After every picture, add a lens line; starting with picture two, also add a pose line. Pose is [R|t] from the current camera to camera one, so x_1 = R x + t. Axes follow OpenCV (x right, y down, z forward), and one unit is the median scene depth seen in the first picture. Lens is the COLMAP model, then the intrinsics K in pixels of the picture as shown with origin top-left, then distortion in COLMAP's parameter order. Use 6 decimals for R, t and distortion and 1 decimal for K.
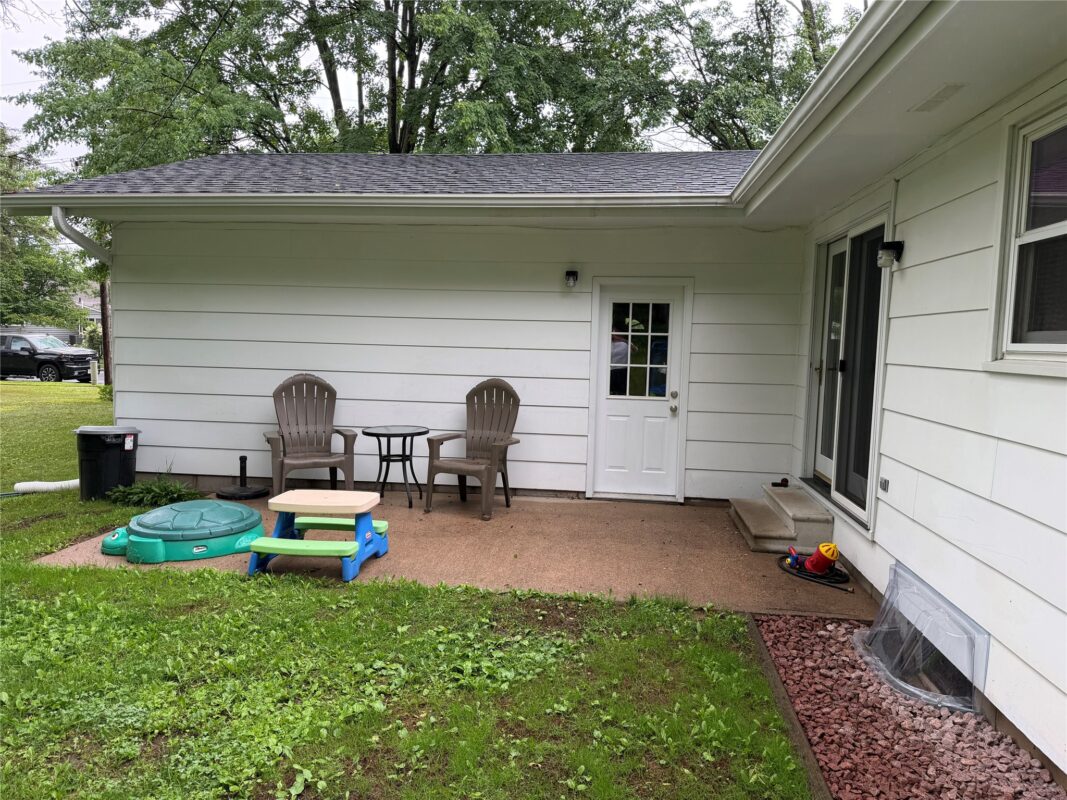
lens RADIAL K [[754.7, 0, 537.2], [0, 754.7, 405.2], [0, 0, 1]] dist [0.044827, -0.057928]
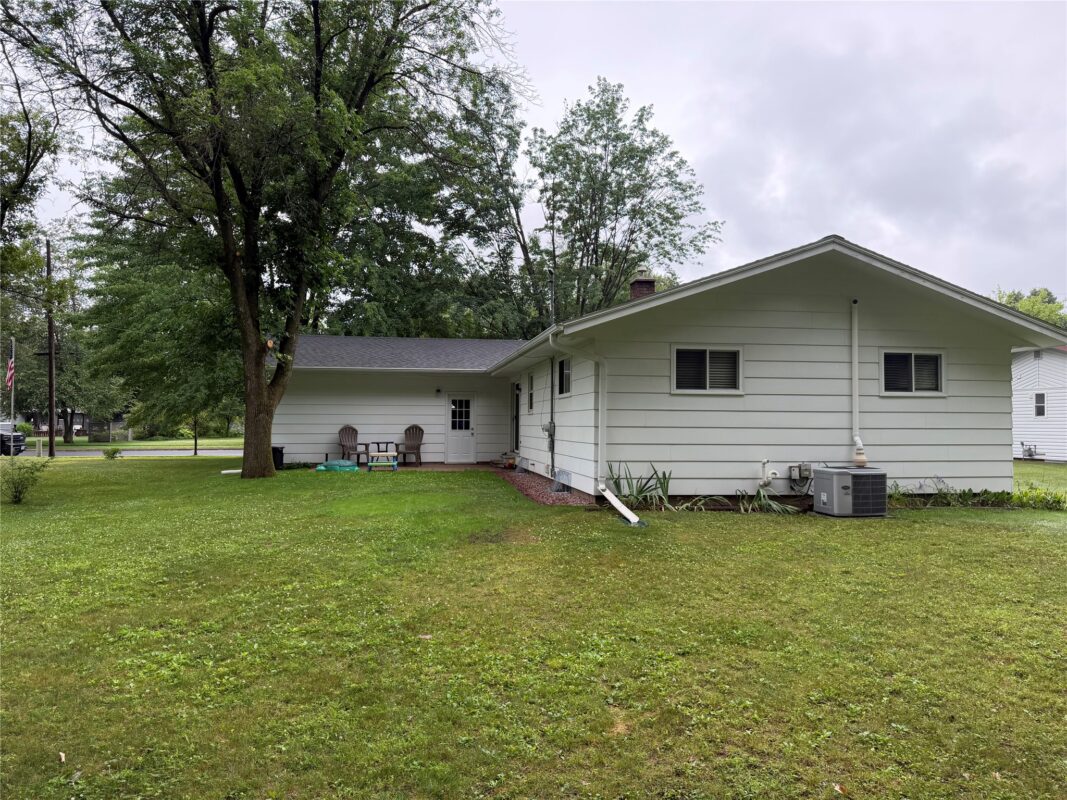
lens RADIAL K [[754.7, 0, 537.8], [0, 754.7, 399.3], [0, 0, 1]] dist [0.044827, -0.057928]
pose [[0.955830, -0.009195, 0.293775, -0.471654], [0.042299, 0.993409, -0.106534, 0.207309], [-0.290859, 0.114255, 0.949919, -2.039653]]
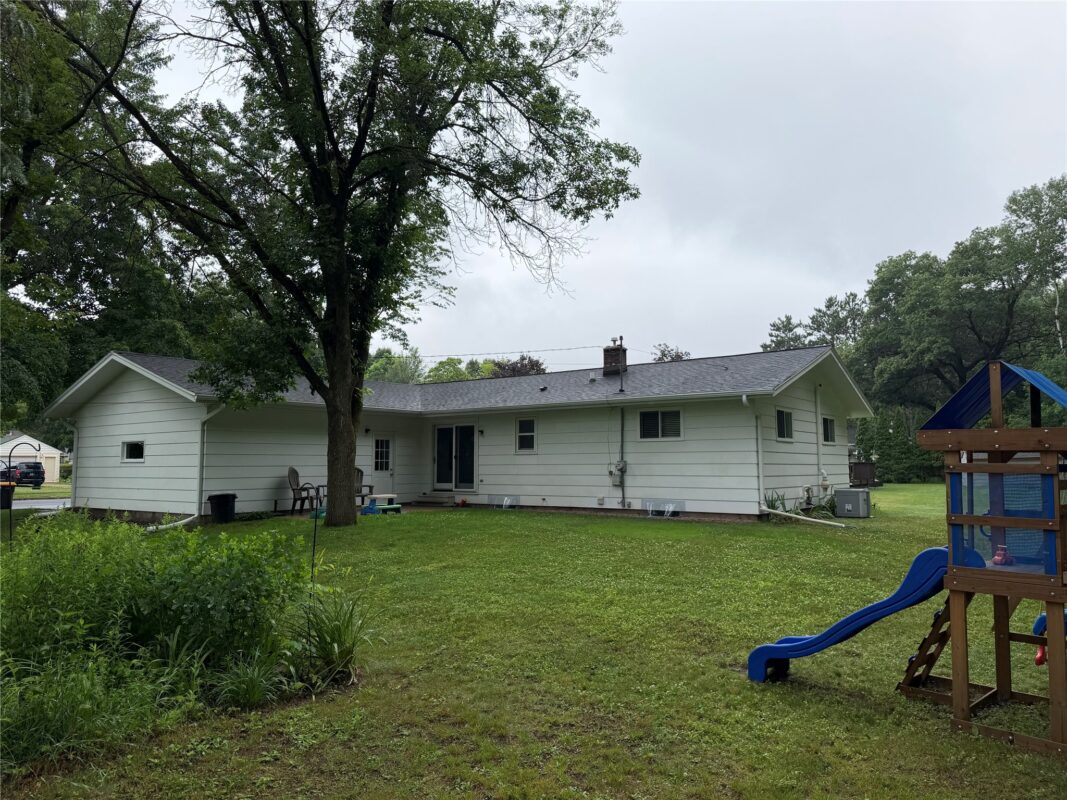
lens RADIAL K [[754.7, 0, 533.3], [0, 754.7, 401.7], [0, 0, 1]] dist [0.044827, -0.057928]
pose [[0.496475, 0.045551, 0.866855, -2.206654], [0.090011, 0.990538, -0.103603, 0.082731], [-0.863371, 0.129462, 0.487677, -1.029904]]
